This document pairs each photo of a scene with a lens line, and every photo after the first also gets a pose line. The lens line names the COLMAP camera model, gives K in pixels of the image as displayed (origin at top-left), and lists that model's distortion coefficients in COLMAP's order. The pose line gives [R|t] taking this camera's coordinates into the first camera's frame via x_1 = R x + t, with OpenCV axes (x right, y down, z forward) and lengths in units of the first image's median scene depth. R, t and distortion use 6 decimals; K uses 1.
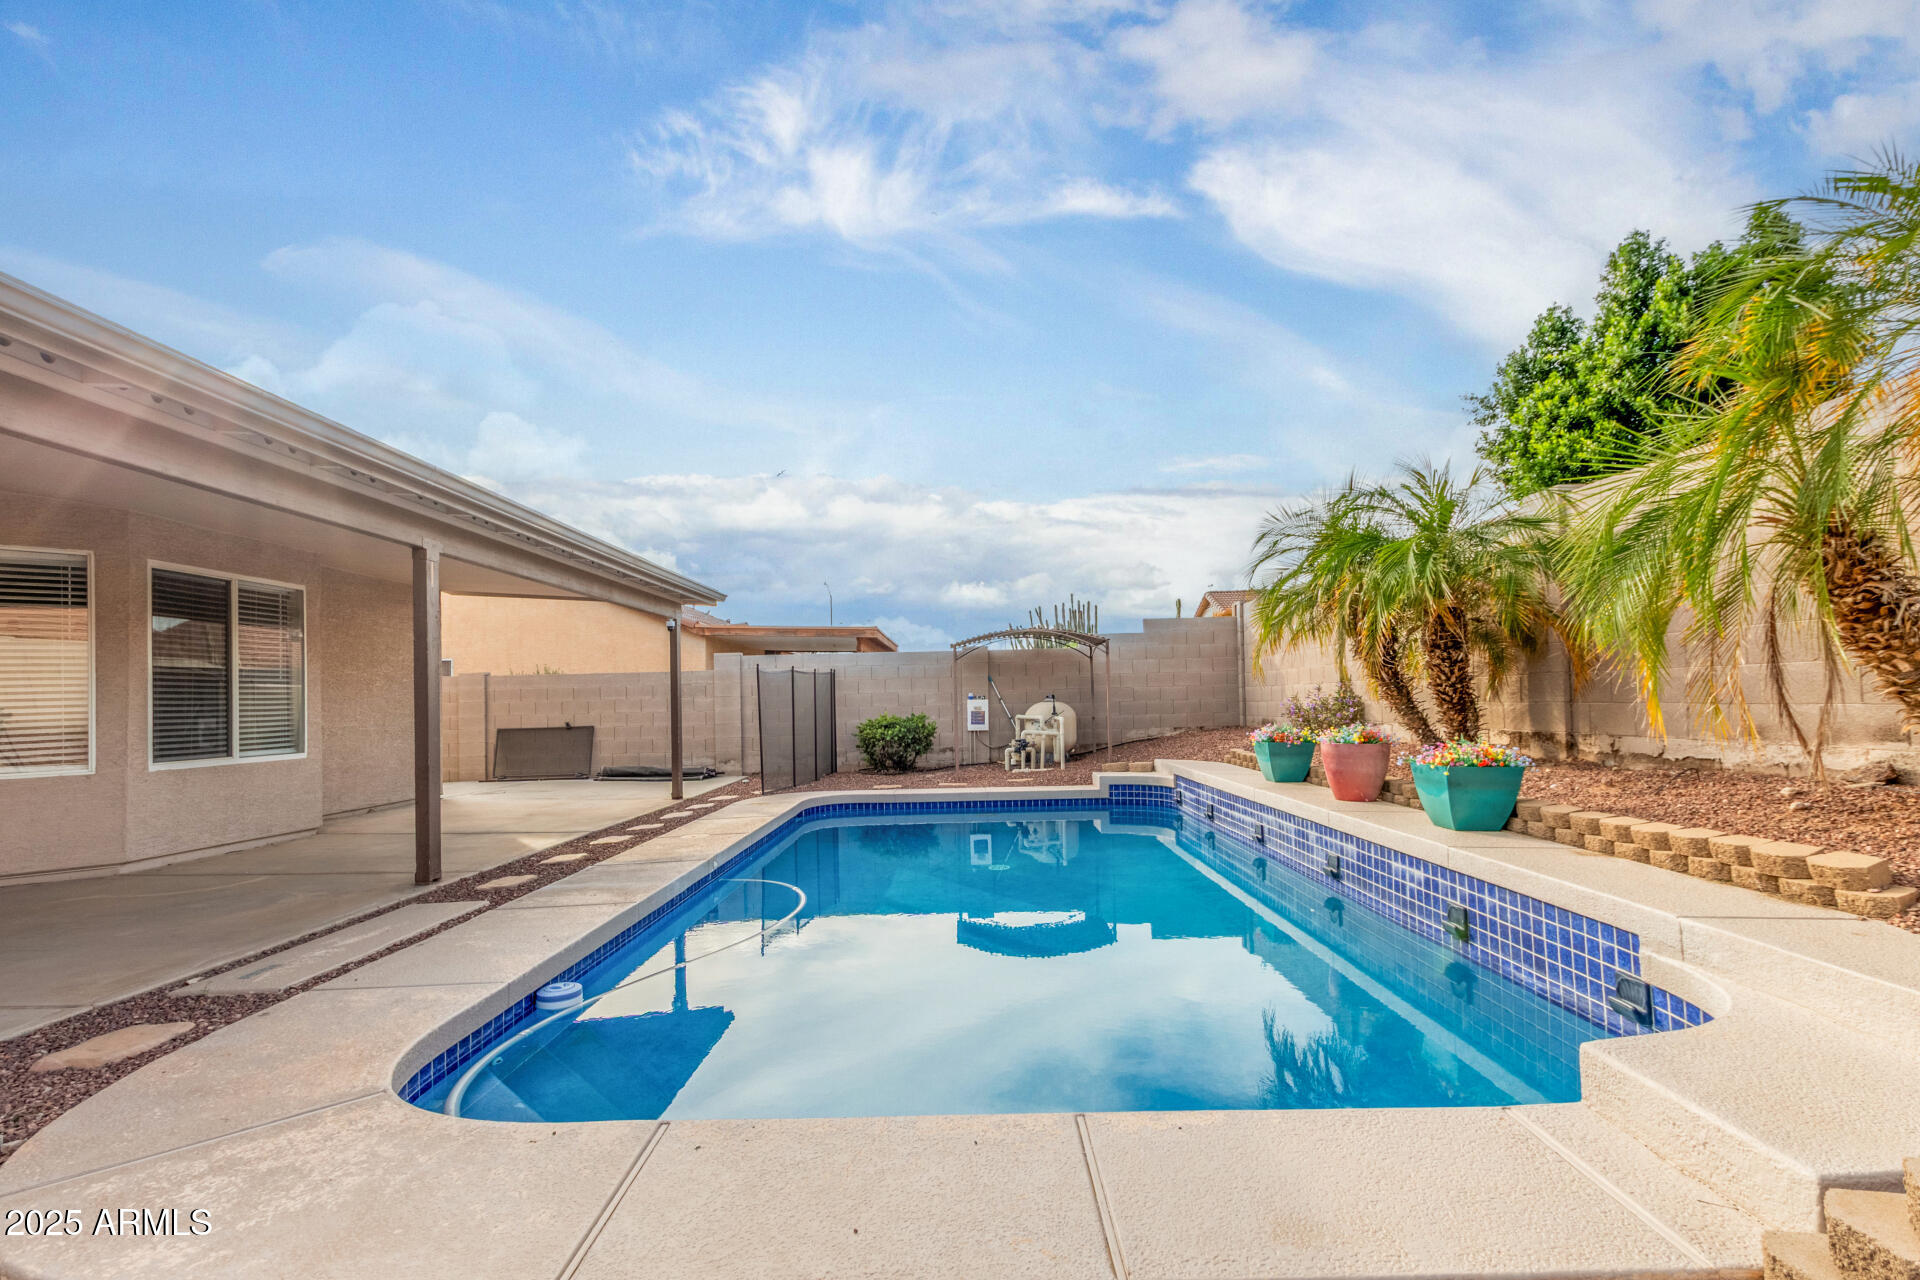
lens RADIAL K [[890.5, 0, 930.2], [0, 890.5, 689.9], [0, 0, 1]] dist [0.014025, -0.005703]
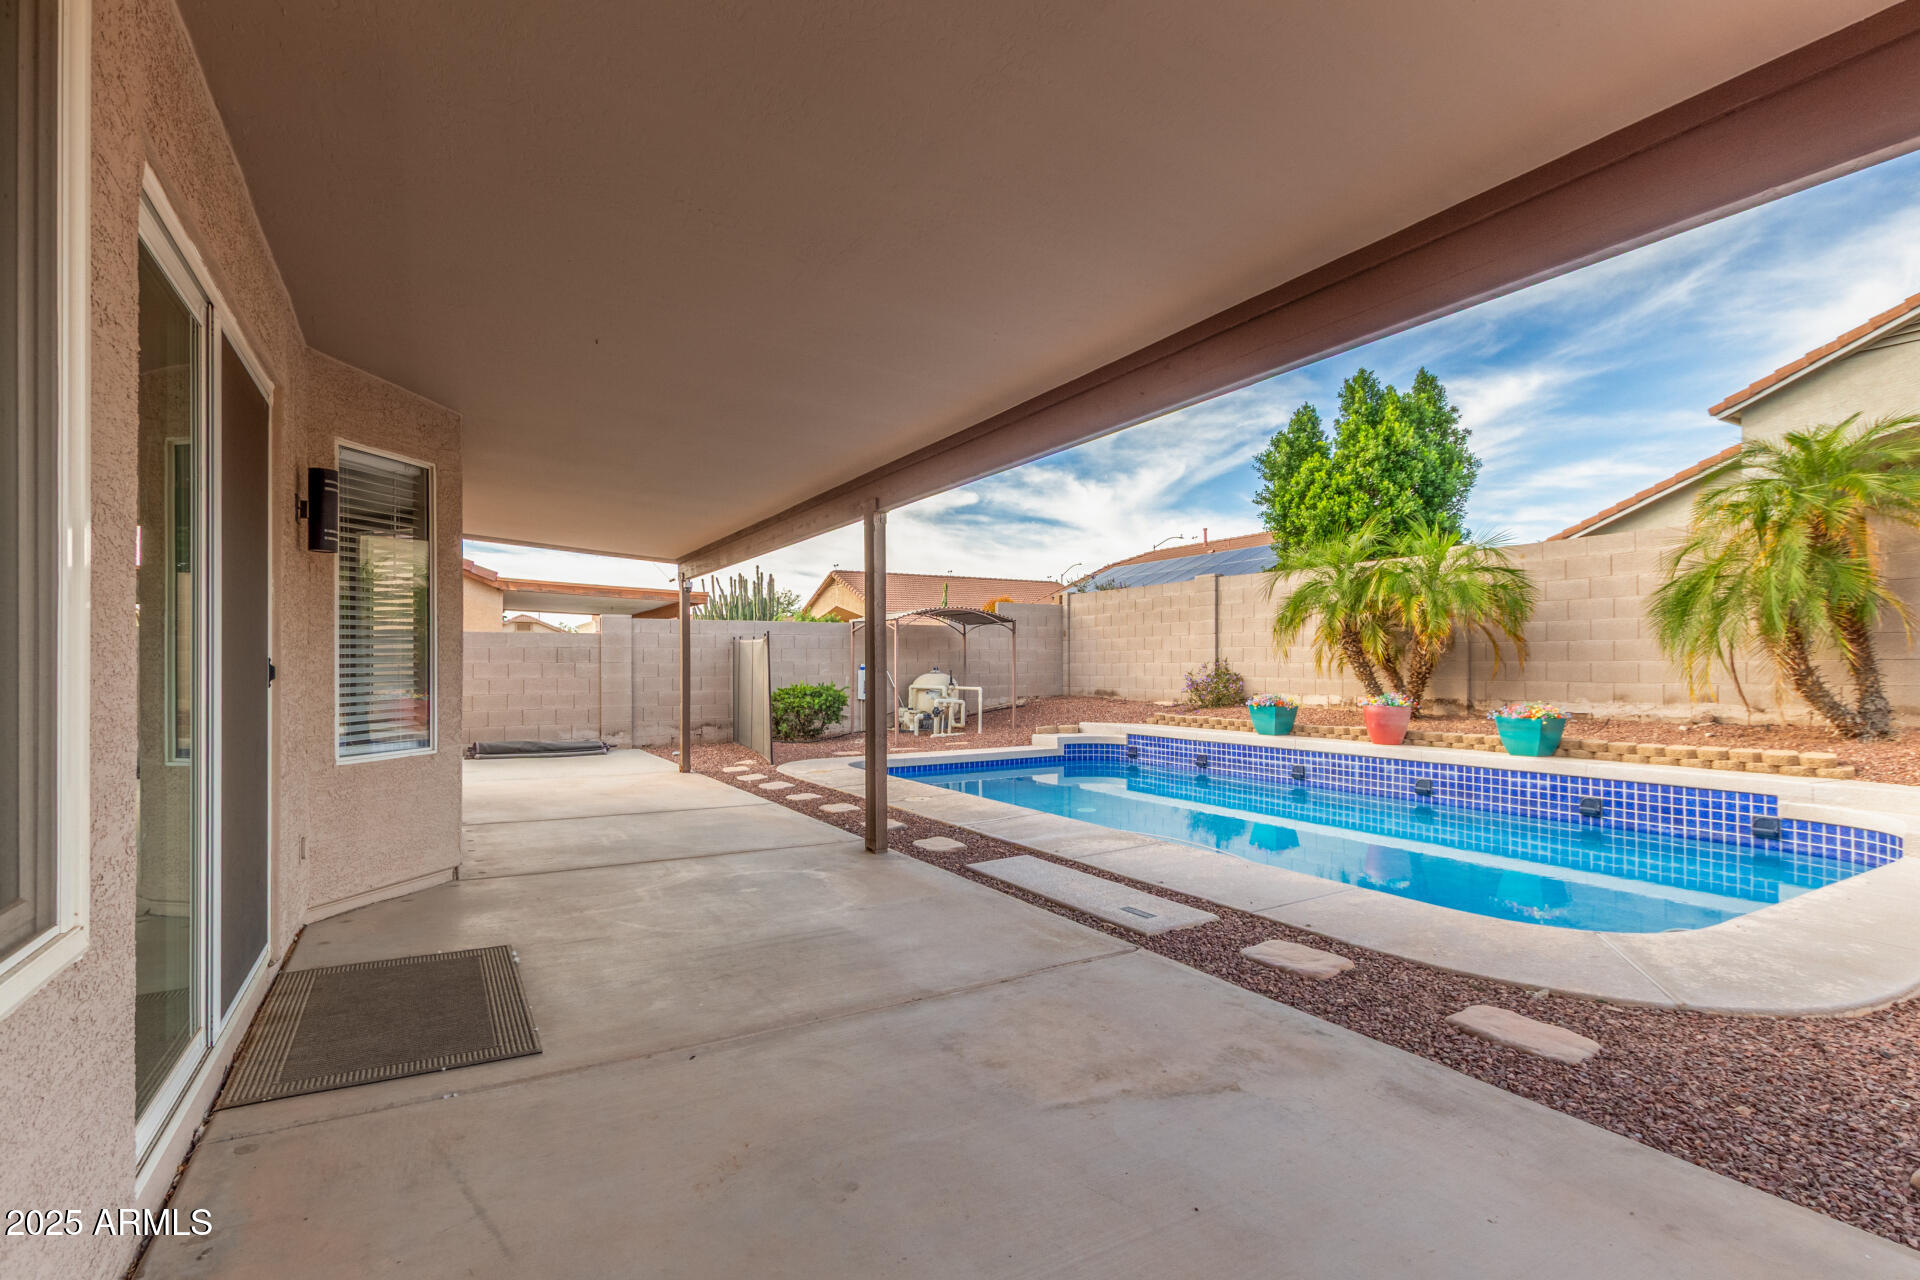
lens RADIAL K [[890.5, 0, 940.6], [0, 890.5, 667.6], [0, 0, 1]] dist [0.014025, -0.005703]
pose [[0.855348, 0.017697, 0.517752, -0.595974], [-0.021730, 0.999762, 0.001726, 0.005869], [-0.517599, -0.012726, 0.855529, 0.072546]]
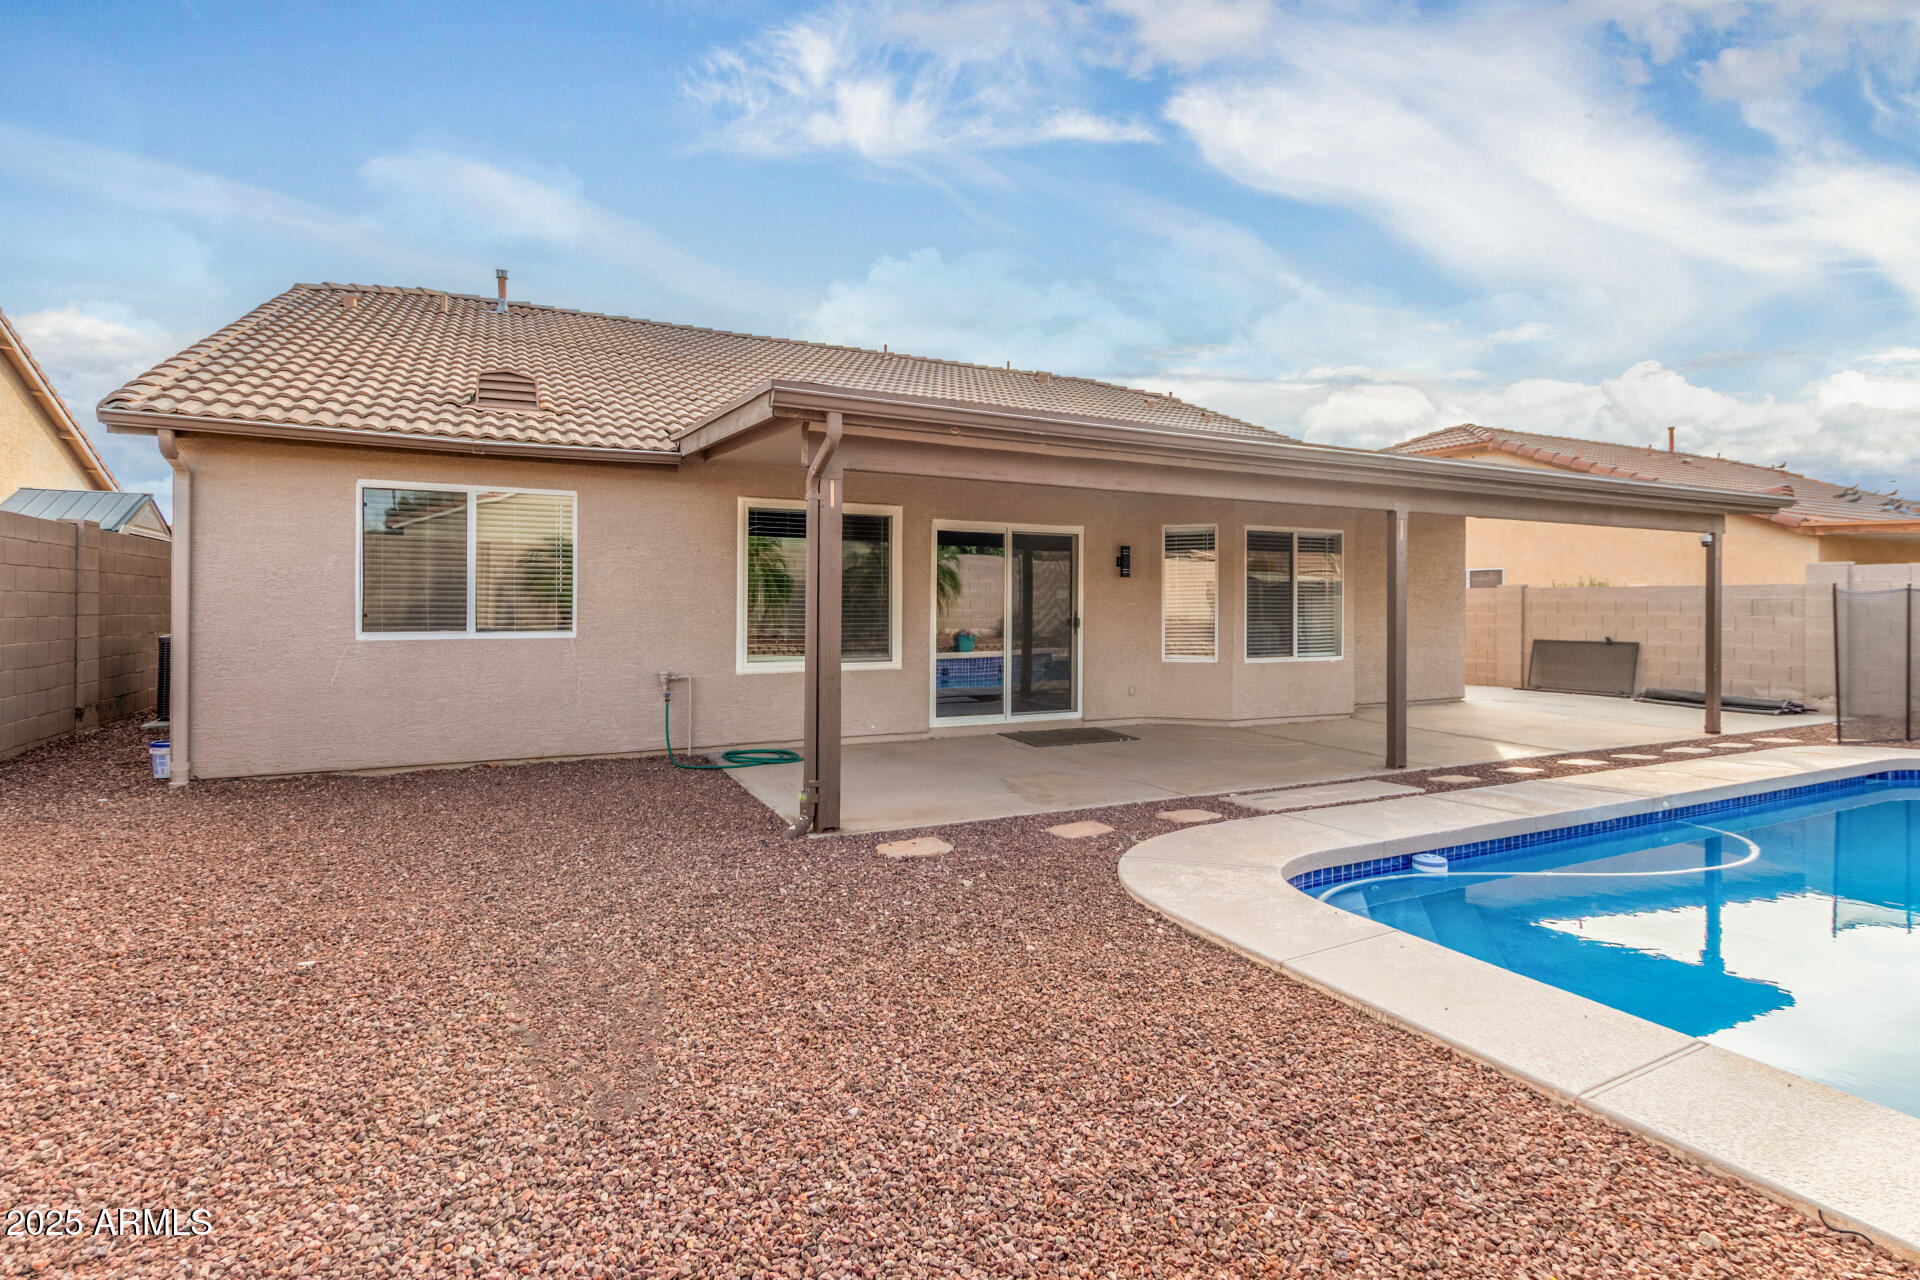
lens RADIAL K [[890.5, 0, 968.8], [0, 890.5, 601.5], [0, 0, 1]] dist [0.014025, -0.005703]
pose [[0.477494, 0.018957, -0.878431, 0.166170], [-0.001620, 0.999785, 0.020695, -0.030836], [0.878634, -0.008459, 0.477421, -0.098071]]
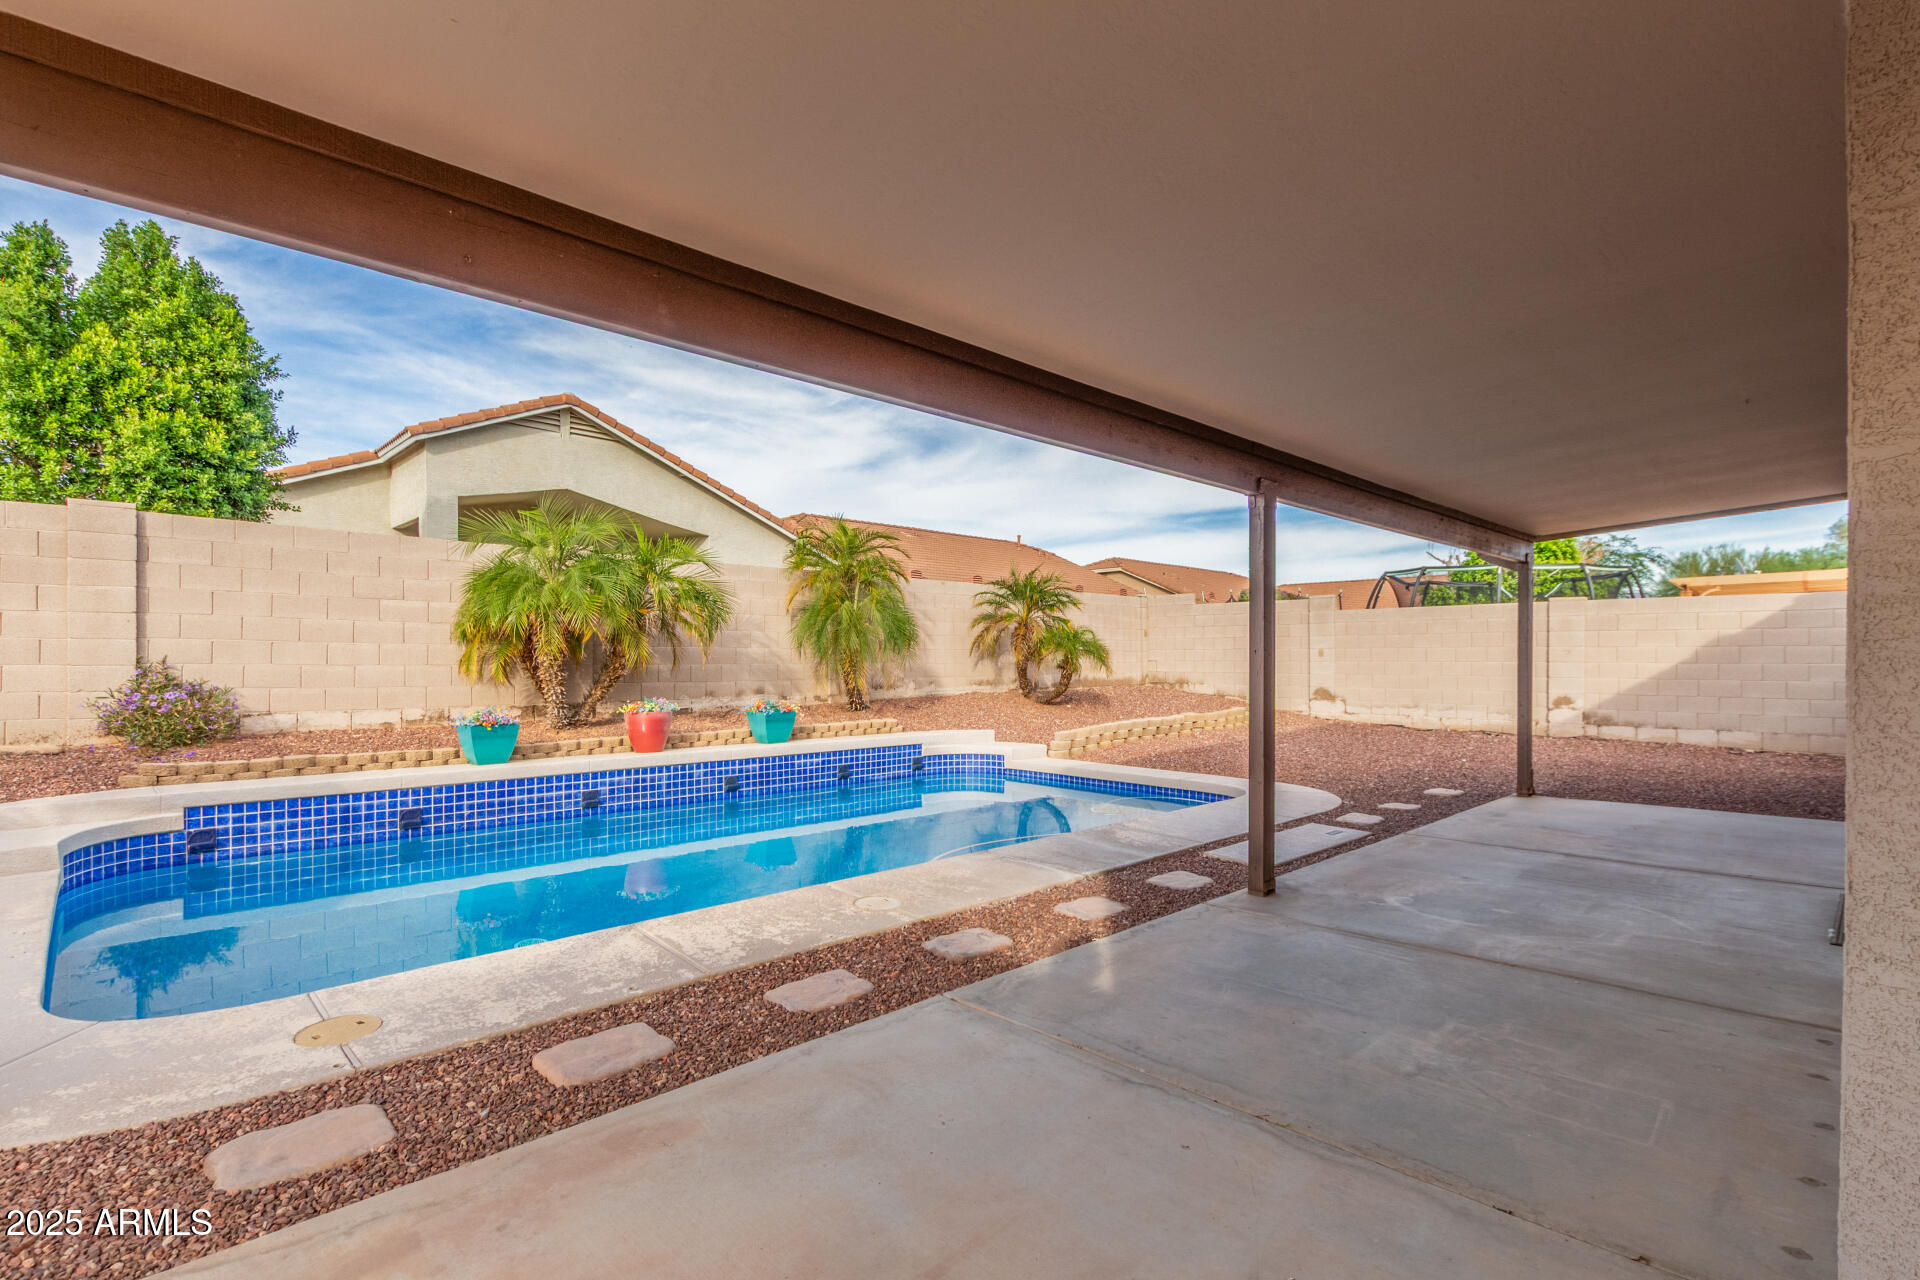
lens RADIAL K [[890.5, 0, 969.9], [0, 890.5, 651.6], [0, 0, 1]] dist [0.014025, -0.005703]
pose [[-0.721872, 0.027731, 0.691471, -0.555829], [0.004992, 0.999379, -0.034868, 0.010769], [-0.692009, -0.021718, -0.721562, 1.078441]]
